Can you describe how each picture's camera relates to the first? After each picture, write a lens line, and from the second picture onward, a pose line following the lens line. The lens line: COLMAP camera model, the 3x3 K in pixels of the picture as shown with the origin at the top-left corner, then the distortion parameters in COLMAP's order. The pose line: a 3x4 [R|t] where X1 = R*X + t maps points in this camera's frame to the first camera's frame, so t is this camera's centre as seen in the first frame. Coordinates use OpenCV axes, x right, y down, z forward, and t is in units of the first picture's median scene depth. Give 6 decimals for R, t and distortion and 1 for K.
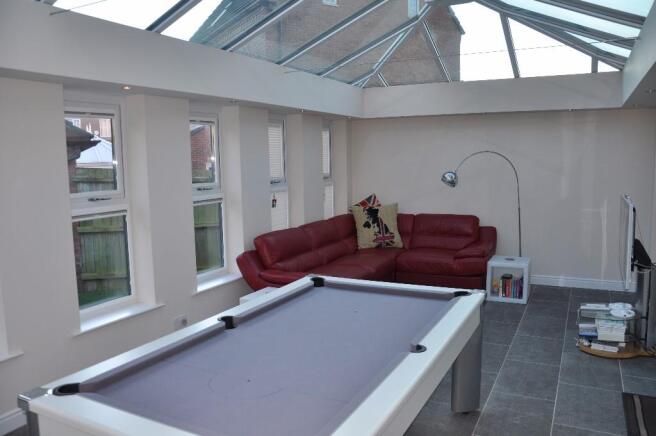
lens RADIAL K [[513.2, 0, 328.0], [0, 513.2, 218.0], [0, 0, 1]] dist [-0.154292, 0.114177]
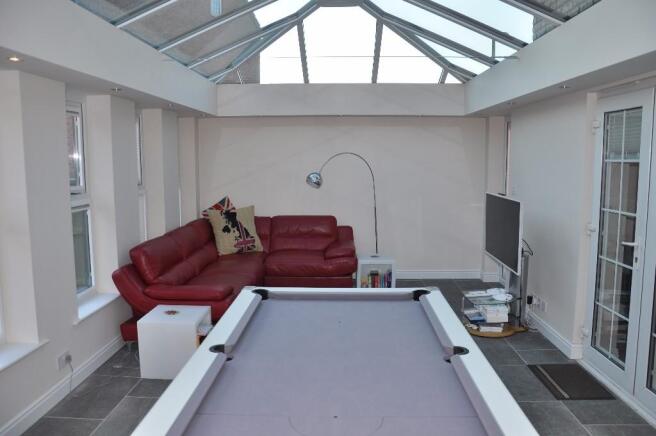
lens RADIAL K [[513.2, 0, 328.0], [0, 513.2, 218.0], [0, 0, 1]] dist [-0.154292, 0.114177]
pose [[0.902623, -0.033661, 0.429114, -0.172270], [0.035525, 0.999362, 0.003667, -0.004881], [-0.428964, 0.011934, 0.903243, 0.080487]]
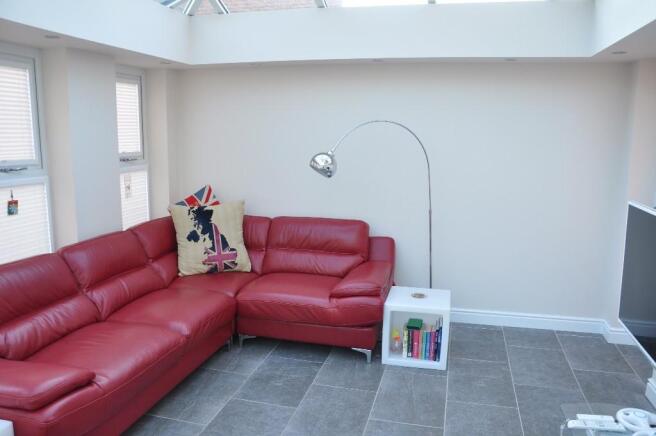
lens RADIAL K [[513.2, 0, 328.0], [0, 513.2, 218.0], [0, 0, 1]] dist [-0.154292, 0.114177]
pose [[0.974210, -0.011842, 0.225330, 0.106526], [0.000741, 0.998785, 0.049284, -0.043154], [-0.225640, -0.047846, 0.973035, 0.400061]]
